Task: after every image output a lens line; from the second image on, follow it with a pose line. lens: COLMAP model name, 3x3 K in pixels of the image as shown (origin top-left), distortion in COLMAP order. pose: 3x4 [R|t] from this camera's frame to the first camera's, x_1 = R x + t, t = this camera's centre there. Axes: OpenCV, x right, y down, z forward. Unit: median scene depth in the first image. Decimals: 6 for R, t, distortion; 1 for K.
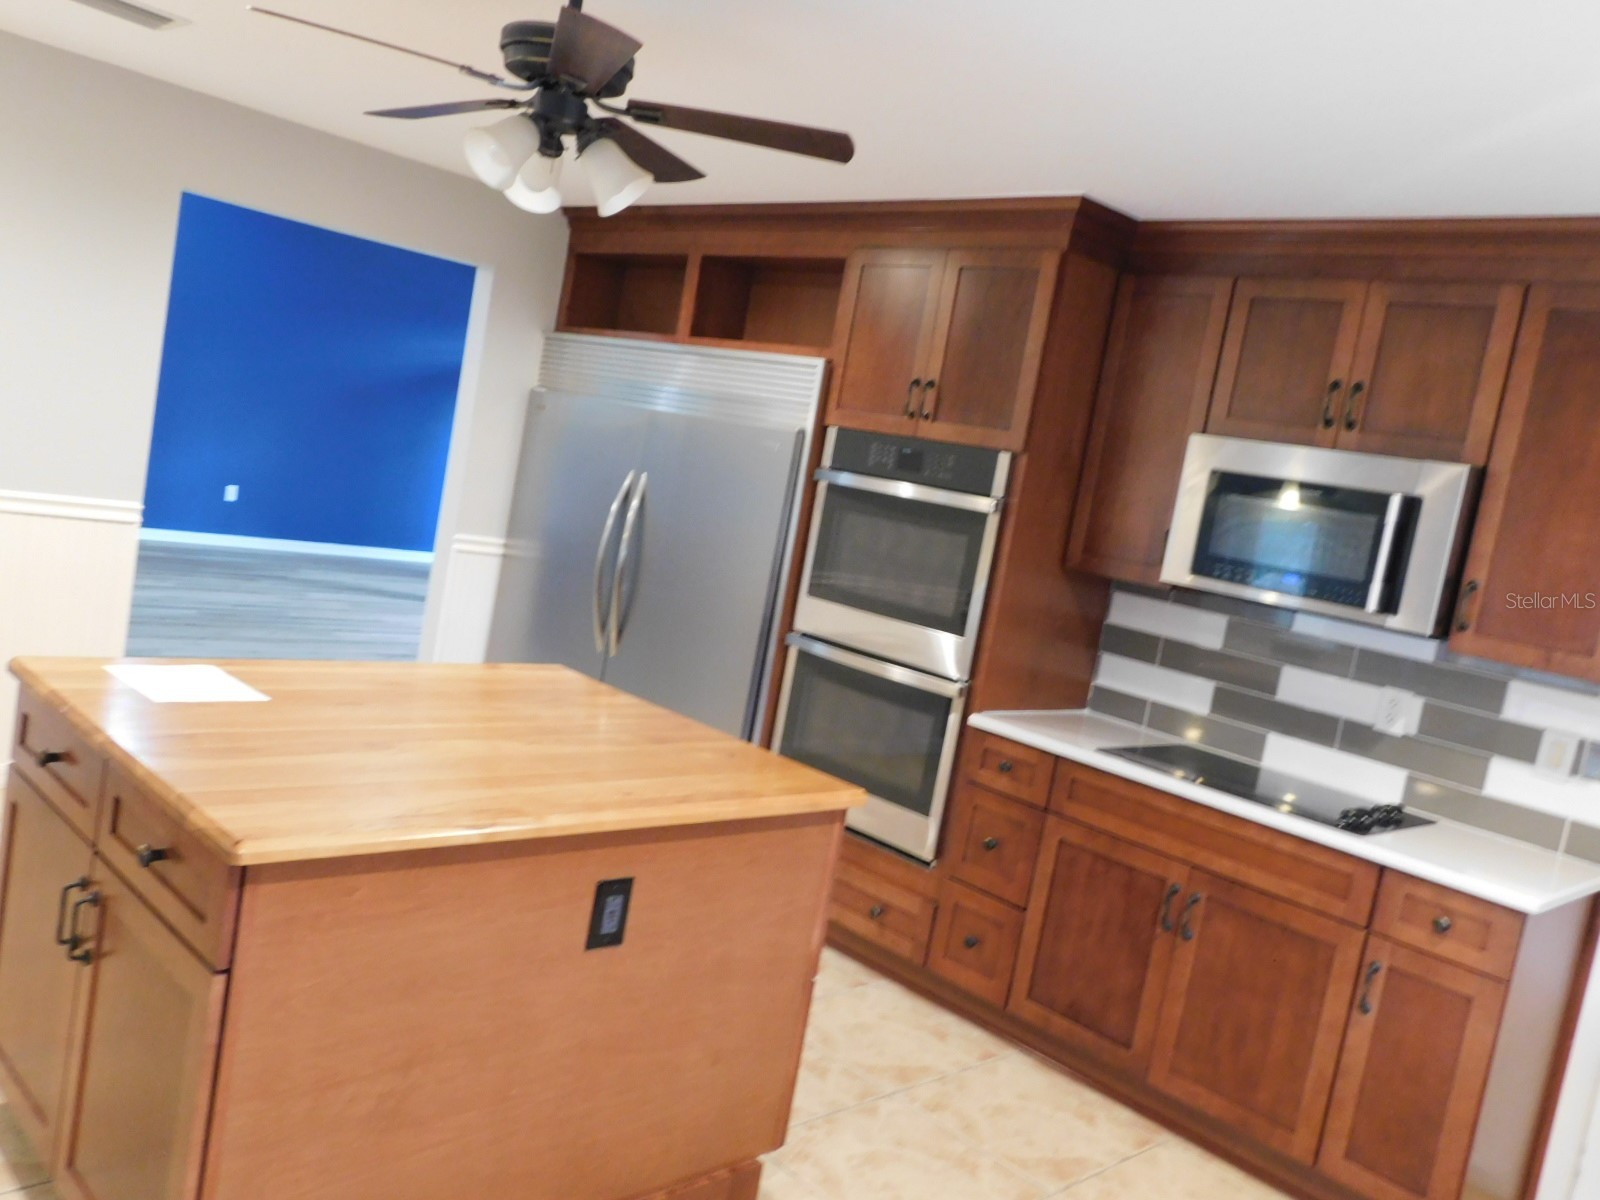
lens RADIAL K [[1304.0, 0, 798.7], [0, 1304.0, 610.7], [0, 0, 1]] dist [-0.002824, 0.029603]
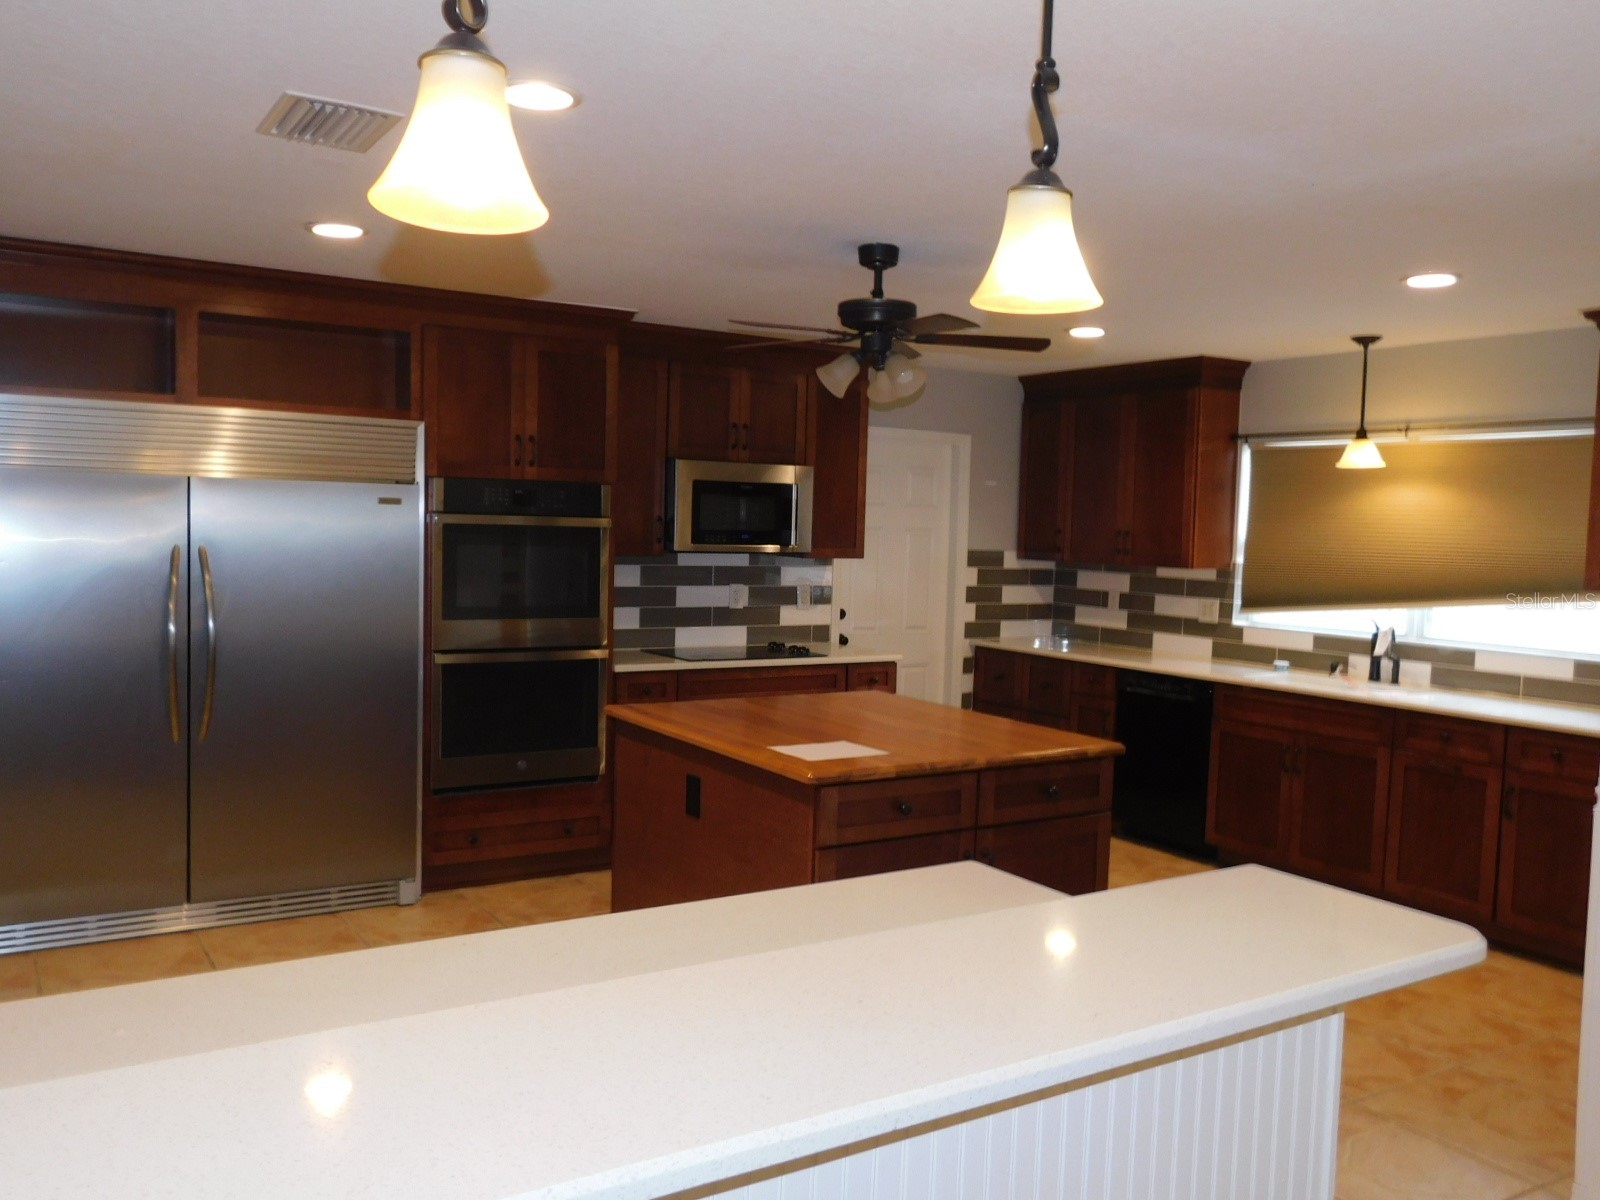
lens RADIAL K [[1304.0, 0, 803.1], [0, 1304.0, 602.9], [0, 0, 1]] dist [-0.002824, 0.029603]
pose [[0.211999, -0.230081, 0.949799, -1.202014], [0.116086, 0.970938, 0.209291, -0.271818], [-0.970351, 0.065889, 0.232547, 0.458479]]
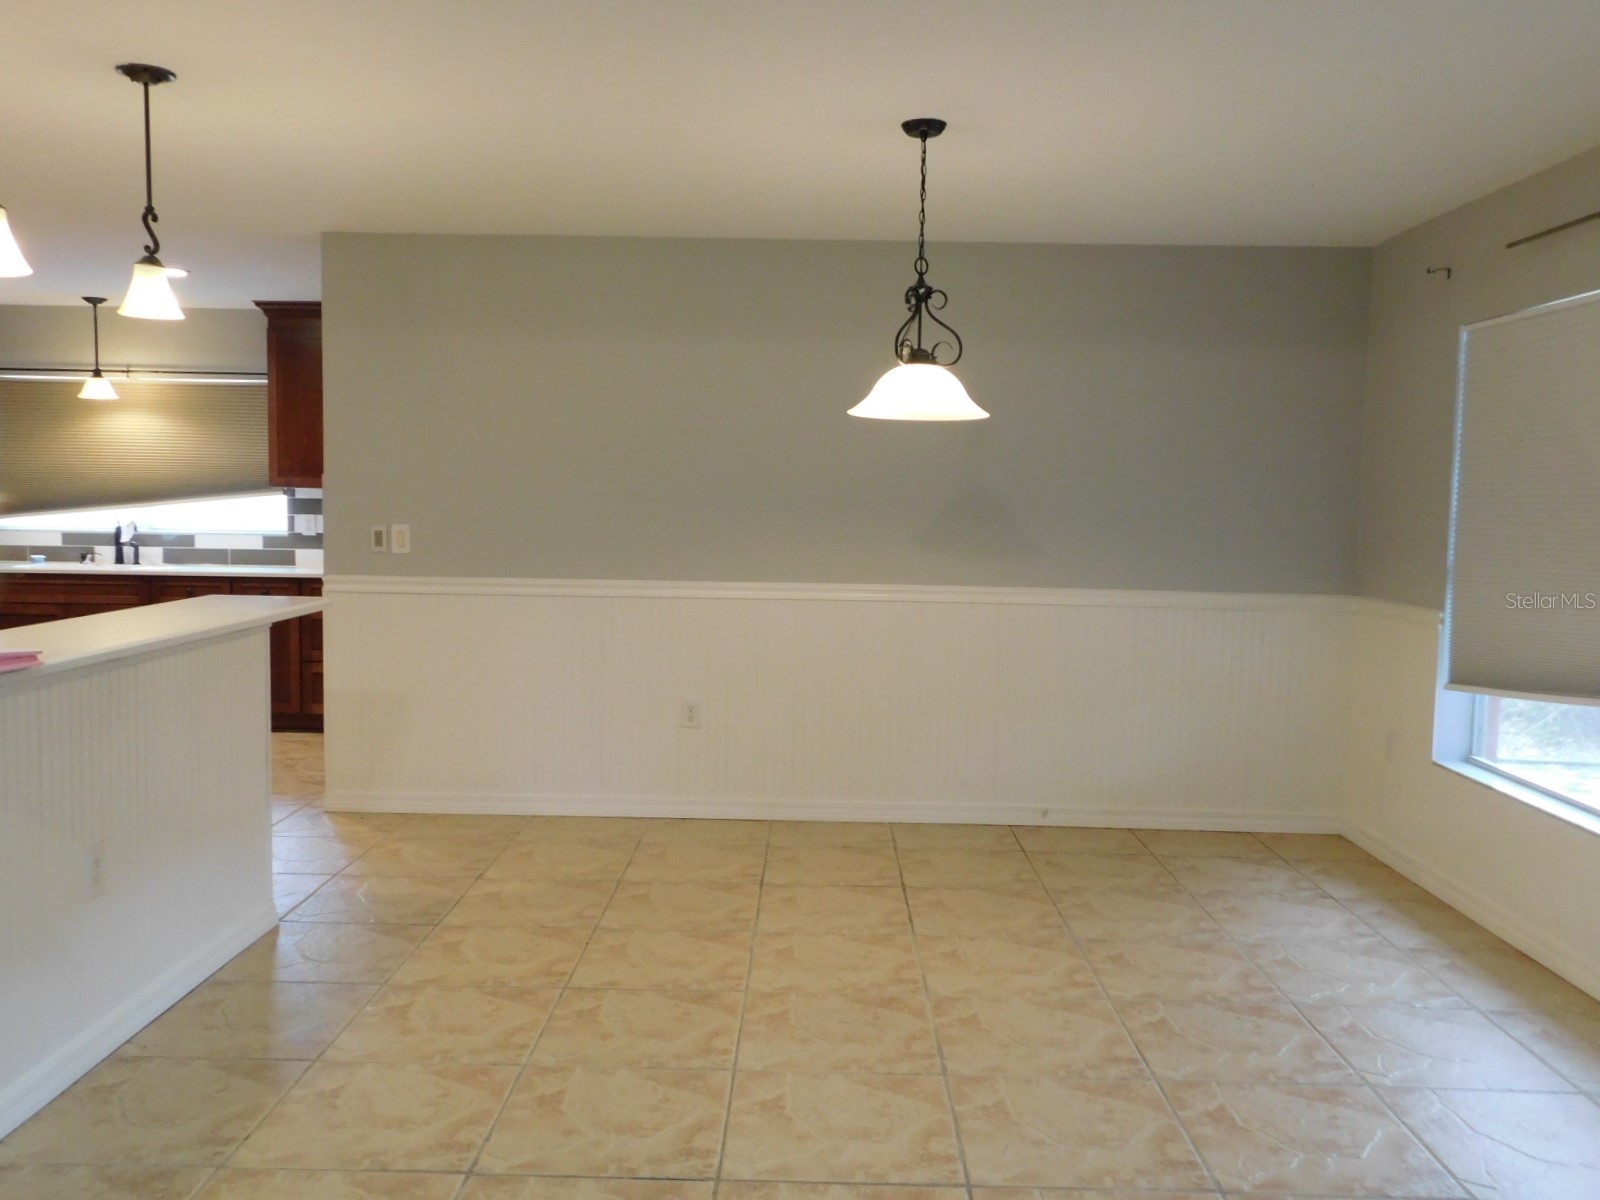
lens RADIAL K [[1304.0, 0, 803.4], [0, 1304.0, 593.7], [0, 0, 1]] dist [-0.002824, 0.029603]
pose [[-0.688798, -0.239721, 0.684172, -1.740137], [-0.060898, 0.959543, 0.274896, -0.356441], [-0.722391, 0.147683, -0.675530, 0.777884]]
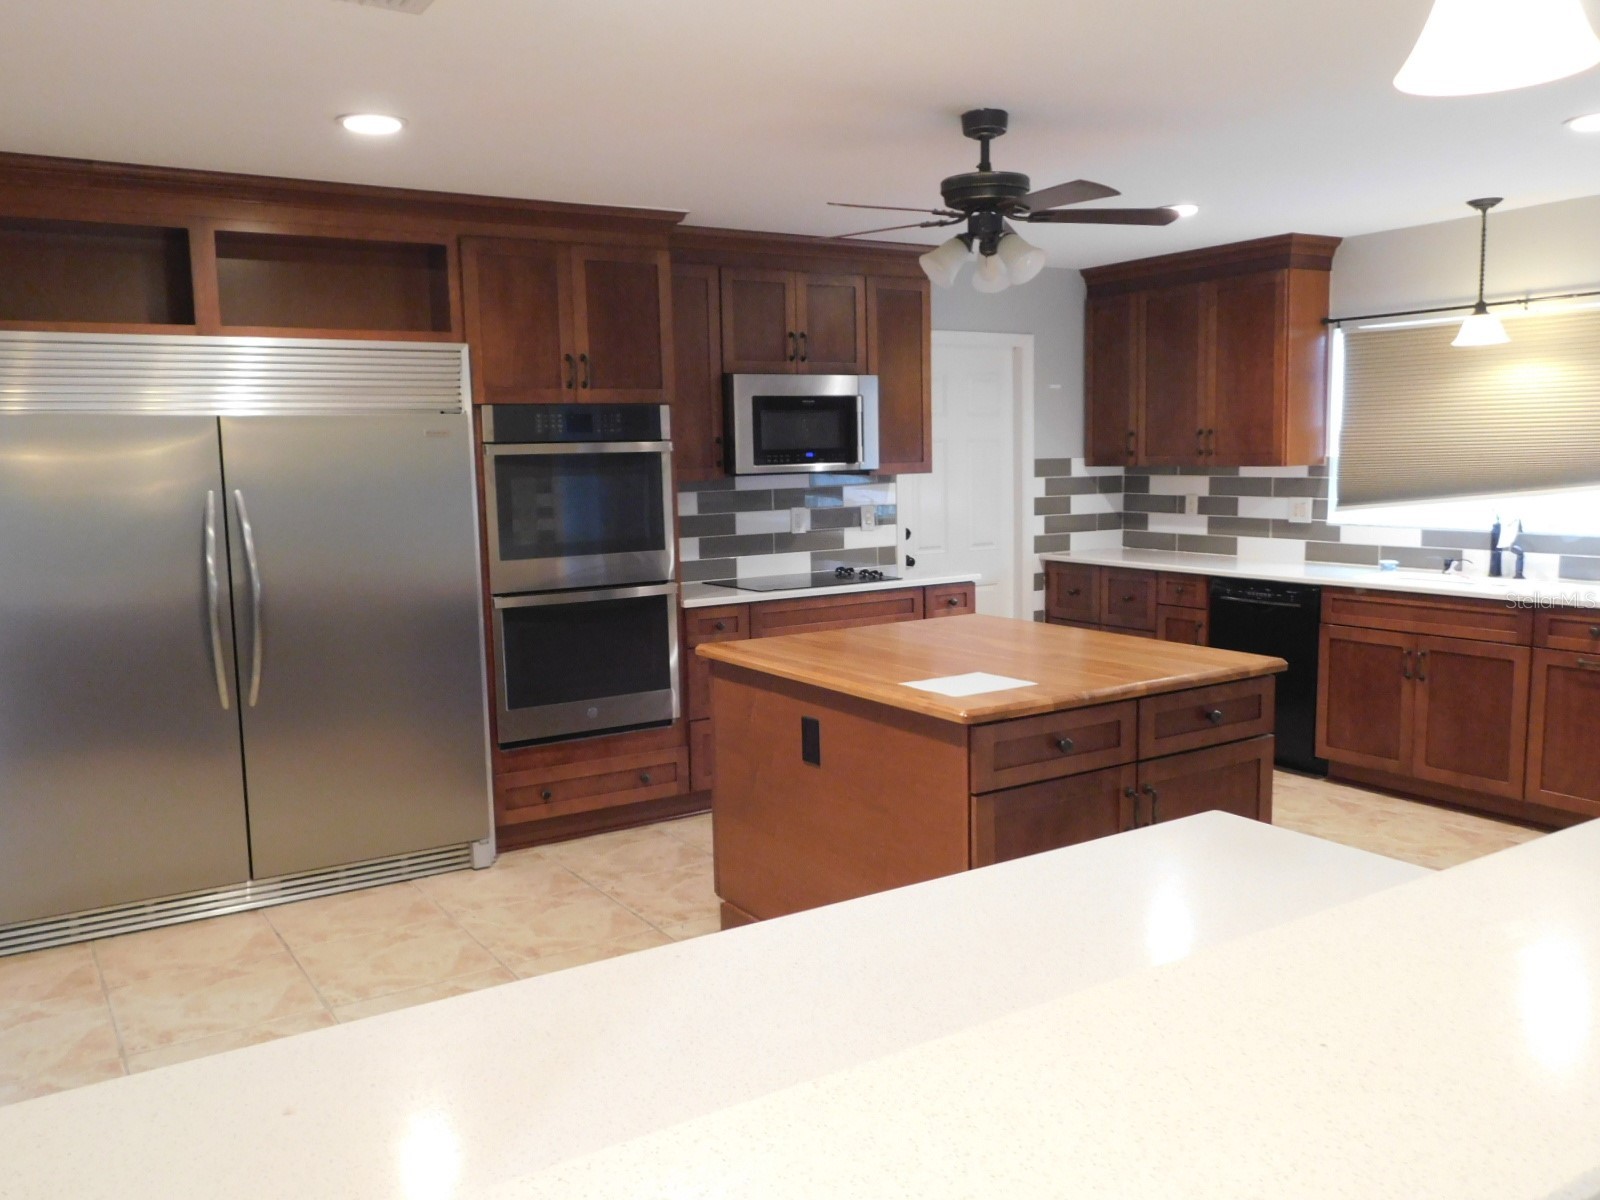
lens RADIAL K [[1304.0, 0, 801.6], [0, 1304.0, 598.3], [0, 0, 1]] dist [-0.002824, 0.029603]
pose [[0.198777, -0.291286, 0.935756, -1.118198], [0.164639, 0.951166, 0.261110, -0.258401], [-0.966117, 0.102159, 0.237027, 0.568576]]
